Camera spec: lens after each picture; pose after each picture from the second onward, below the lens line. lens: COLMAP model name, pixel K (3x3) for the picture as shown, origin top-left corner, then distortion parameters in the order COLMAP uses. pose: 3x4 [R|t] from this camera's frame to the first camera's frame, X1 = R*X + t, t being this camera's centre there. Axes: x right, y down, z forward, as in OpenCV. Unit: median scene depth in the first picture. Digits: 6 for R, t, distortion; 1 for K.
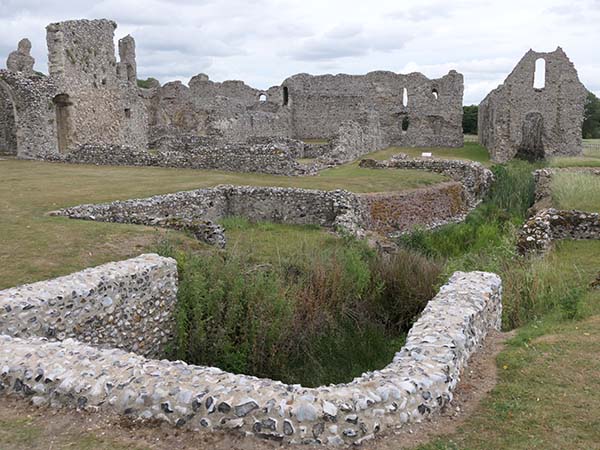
lens RADIAL K [[610.2, 0, 298.4], [0, 610.2, 226.6], [0, 0, 1]] dist [-0.030165, 0.000000]
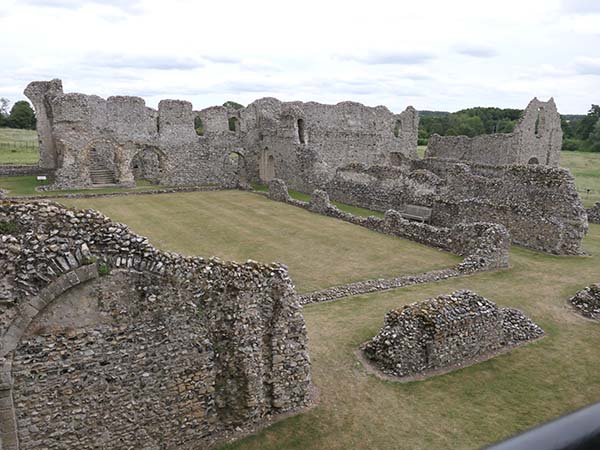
lens RADIAL K [[479.4, 0, 302.2], [0, 479.4, 222.6], [0, 0, 1]] dist [-0.028631, 0.027564]
pose [[0.748639, -0.104511, 0.654689, -0.484487], [0.077939, 0.994523, 0.069637, -0.166712], [-0.658381, -0.001107, 0.752684, 0.646021]]
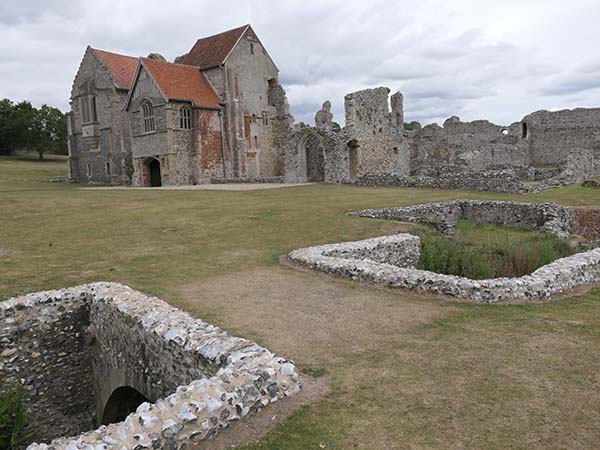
lens RADIAL K [[479.4, 0, 297.5], [0, 479.4, 222.0], [0, 0, 1]] dist [-0.028631, 0.027564]
pose [[0.890307, 0.023315, -0.454764, 0.014642], [-0.037256, 0.999070, -0.021717, 0.006995], [0.453835, 0.036278, 0.890347, -0.051252]]
